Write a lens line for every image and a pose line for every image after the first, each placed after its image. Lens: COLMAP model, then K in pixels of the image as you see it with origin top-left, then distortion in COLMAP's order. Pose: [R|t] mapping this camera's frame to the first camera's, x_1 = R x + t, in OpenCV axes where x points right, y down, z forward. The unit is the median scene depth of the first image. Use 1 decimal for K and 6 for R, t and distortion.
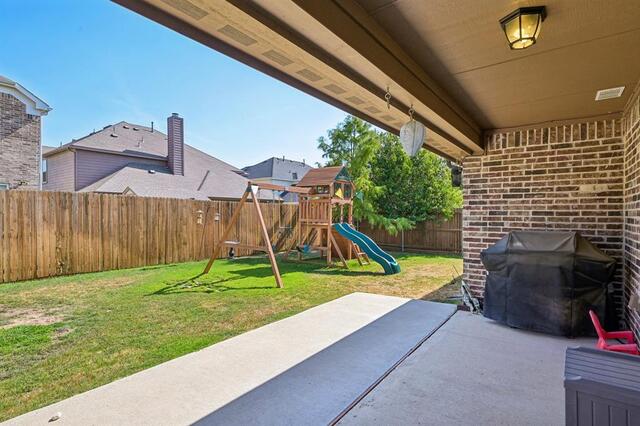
lens RADIAL K [[333.6, 0, 296.2], [0, 333.6, 213.9], [0, 0, 1]] dist [-0.000224, 0.001422]
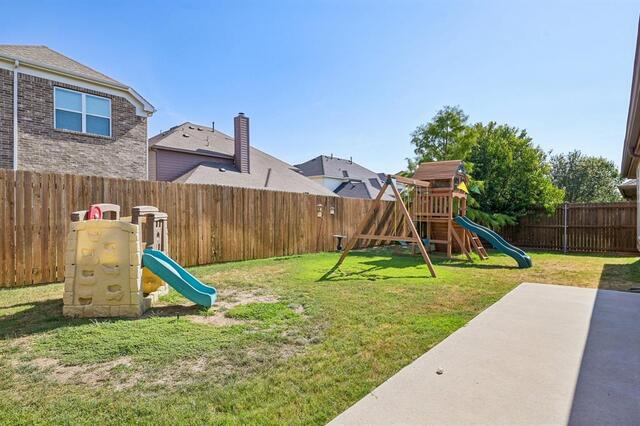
lens RADIAL K [[333.6, 0, 316.2], [0, 333.6, 215.1], [0, 0, 1]] dist [-0.000224, 0.001422]
pose [[0.996189, 0.002965, -0.087166, -0.211404], [-0.002123, 0.999950, 0.009748, 0.013374], [0.087190, -0.009526, 0.996146, -0.033204]]
